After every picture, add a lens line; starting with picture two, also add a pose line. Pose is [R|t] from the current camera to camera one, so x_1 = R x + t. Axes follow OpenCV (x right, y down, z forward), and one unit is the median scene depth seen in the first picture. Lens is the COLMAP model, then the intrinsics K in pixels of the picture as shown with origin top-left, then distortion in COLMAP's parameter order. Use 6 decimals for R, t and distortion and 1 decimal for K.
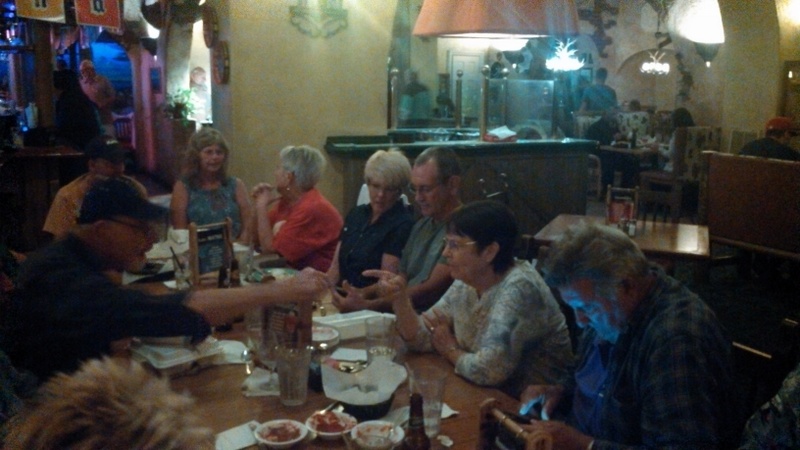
lens RADIAL K [[748.8, 0, 400.0], [0, 748.8, 225.0], [0, 0, 1]] dist [0.010481, -0.009107]
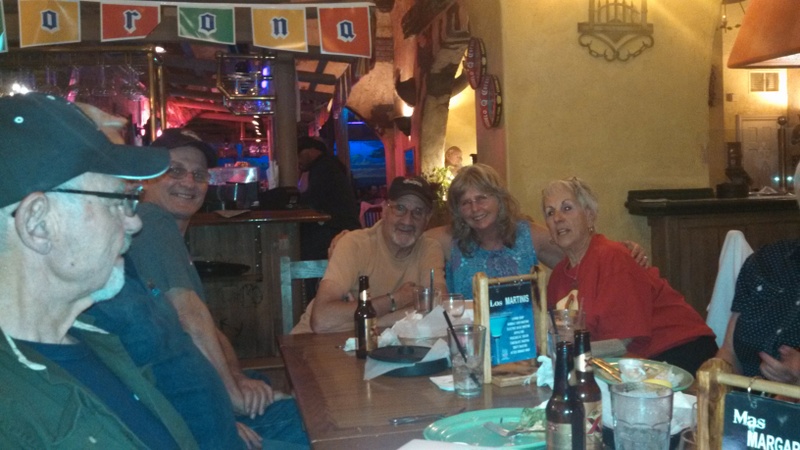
lens RADIAL K [[760.1, 0, 415.2], [0, 760.1, 222.3], [0, 0, 1]] dist [-0.002162, -0.084687]
pose [[0.954293, -0.036309, -0.296658, -0.079352], [-0.005689, 0.990206, -0.139497, 0.021017], [0.298818, 0.134809, 0.944740, 0.228281]]
